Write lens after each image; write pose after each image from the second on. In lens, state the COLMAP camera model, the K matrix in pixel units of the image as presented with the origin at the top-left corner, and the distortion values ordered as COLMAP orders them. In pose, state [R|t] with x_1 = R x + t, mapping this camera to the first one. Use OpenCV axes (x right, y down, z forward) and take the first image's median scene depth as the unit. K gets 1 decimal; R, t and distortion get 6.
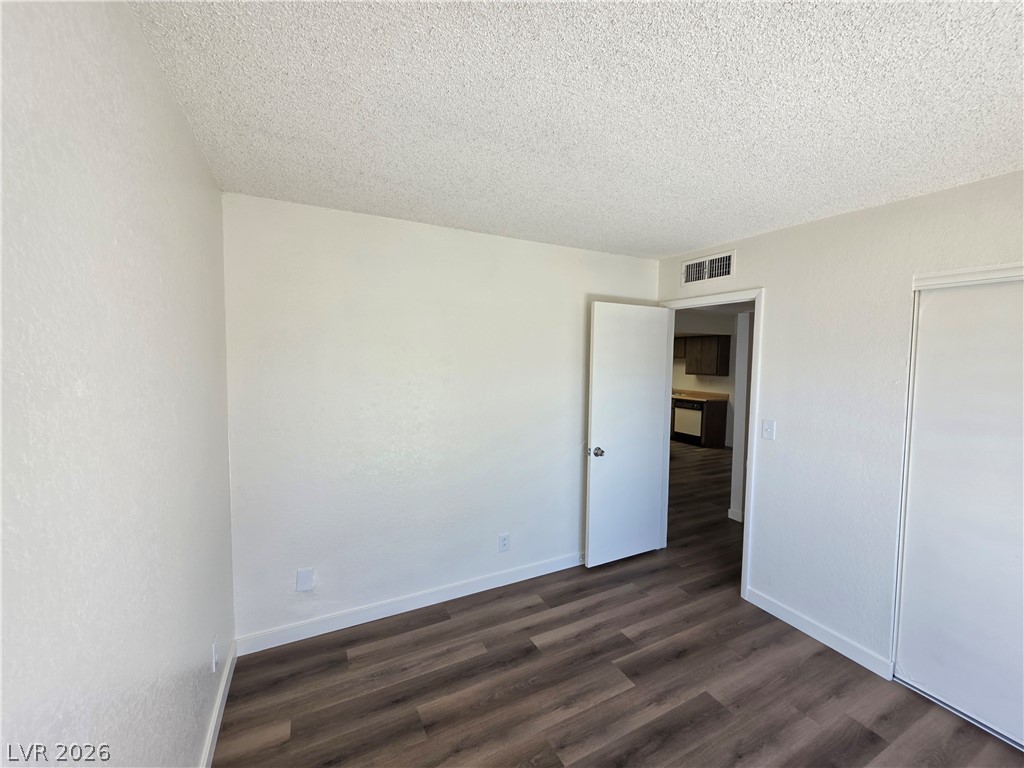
lens RADIAL K [[412.0, 0, 514.1], [0, 412.0, 378.8], [0, 0, 1]] dist [0.003438, -0.000833]
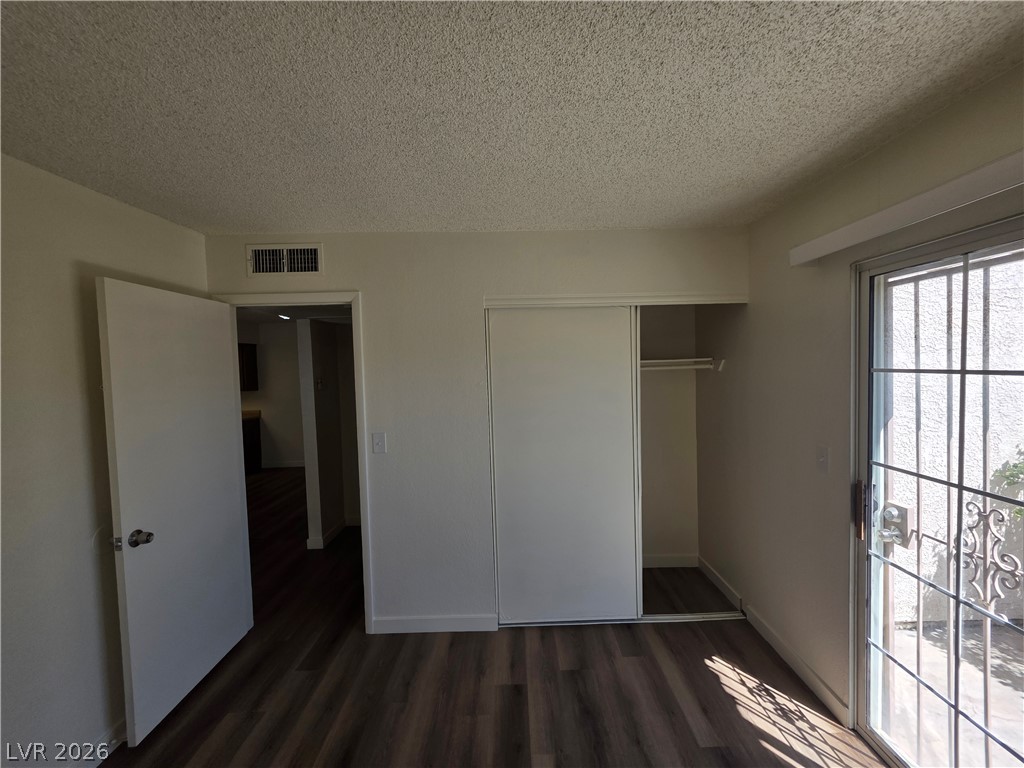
lens RADIAL K [[412.0, 0, 521.1], [0, 412.0, 380.8], [0, 0, 1]] dist [0.003438, -0.000833]
pose [[0.443004, -0.061738, 0.894391, -0.074117], [0.079690, 0.996389, 0.029308, -0.020141], [-0.892971, 0.058290, 0.446324, 0.282498]]
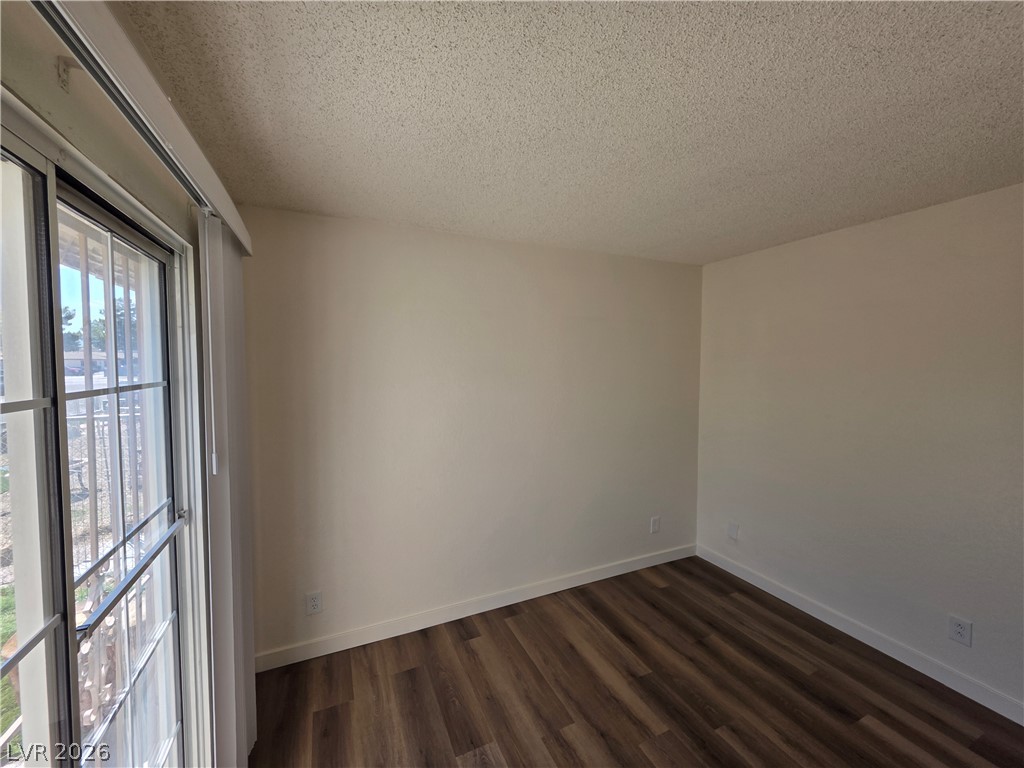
lens RADIAL K [[412.0, 0, 515.7], [0, 412.0, 381.7], [0, 0, 1]] dist [0.003438, -0.000833]
pose [[-0.053948, 0.027777, -0.998157, 0.754053], [-0.047335, 0.998418, 0.030343, -0.007841], [0.997421, 0.048885, -0.052548, 0.287426]]
